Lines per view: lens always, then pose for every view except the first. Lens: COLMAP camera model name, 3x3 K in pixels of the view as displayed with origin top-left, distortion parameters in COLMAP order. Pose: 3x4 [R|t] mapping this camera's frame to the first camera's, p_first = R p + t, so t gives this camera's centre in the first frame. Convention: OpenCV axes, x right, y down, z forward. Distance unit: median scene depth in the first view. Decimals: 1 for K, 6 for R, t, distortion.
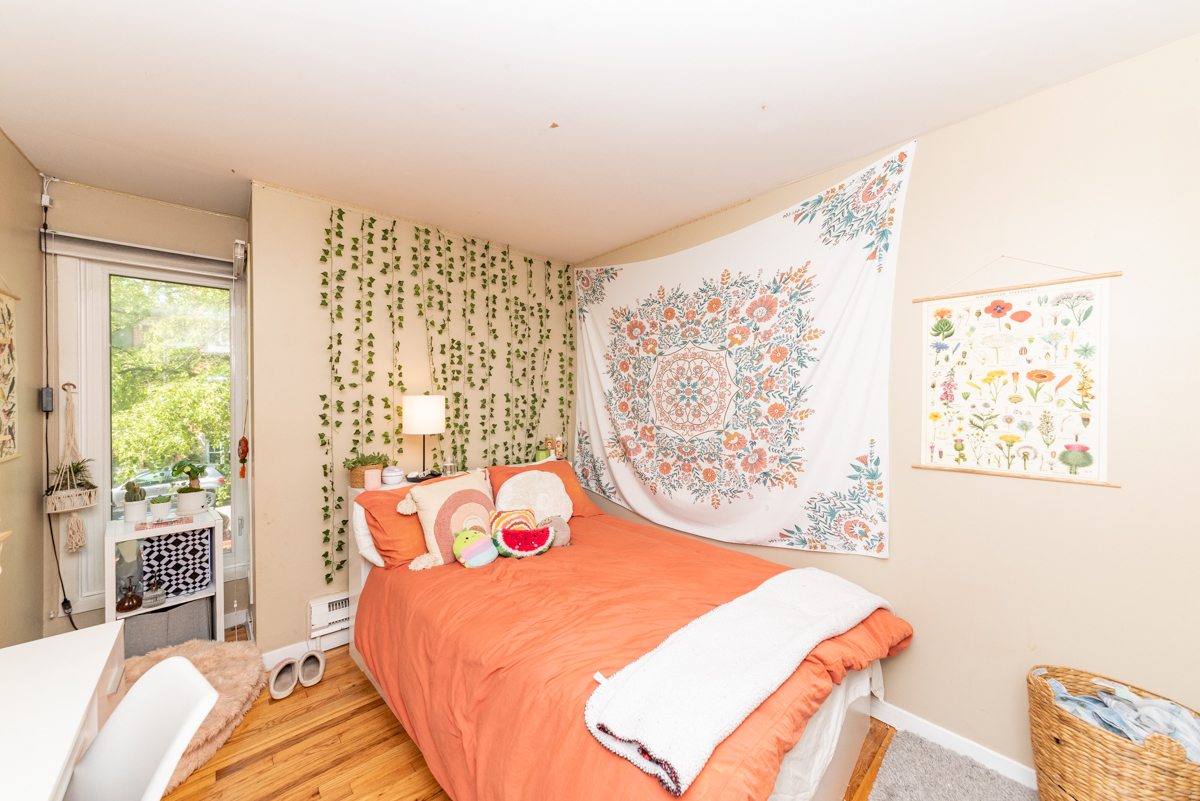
lens RADIAL K [[426.0, 0, 599.8], [0, 426.0, 400.3], [0, 0, 1]] dist [0.004919, -0.001700]
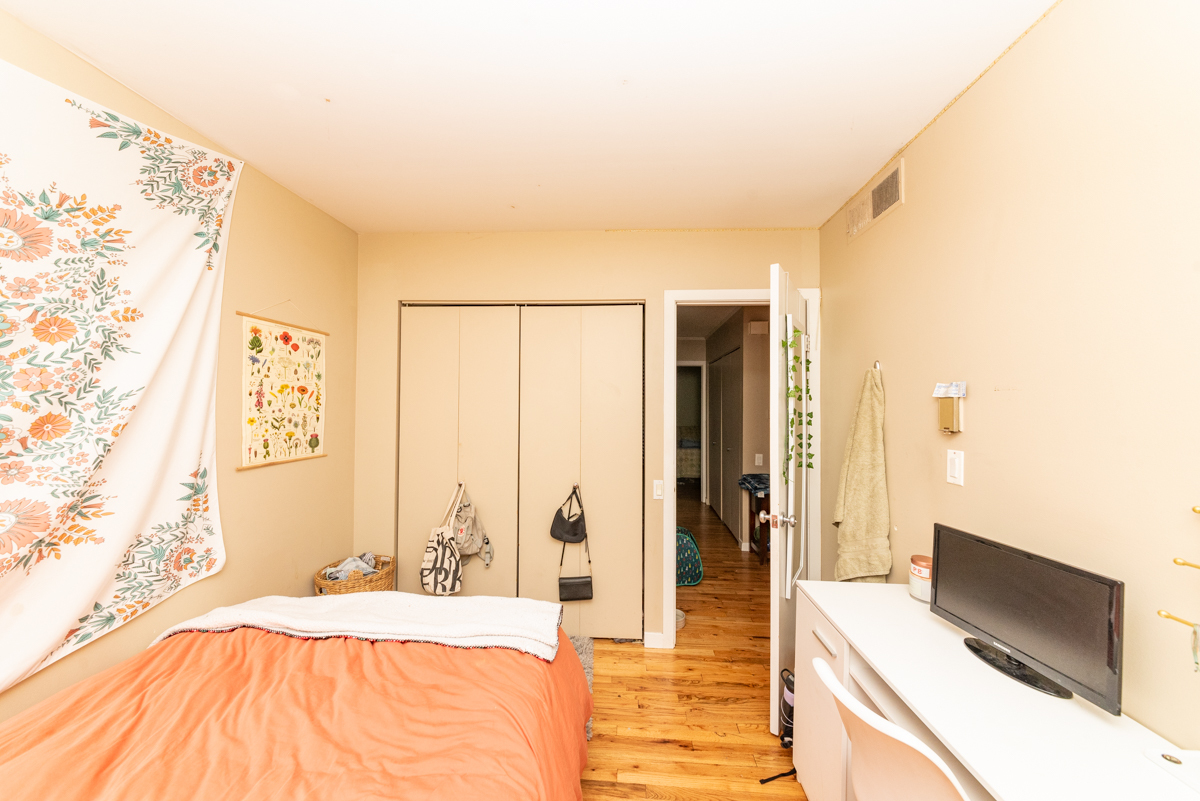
lens RADIAL K [[426.0, 0, 599.6], [0, 426.0, 404.5], [0, 0, 1]] dist [0.004919, -0.001700]
pose [[-0.686989, -0.003465, 0.726659, -0.608856], [-0.003064, 0.999994, 0.001872, -0.010138], [-0.726661, -0.000941, -0.686996, 1.020934]]
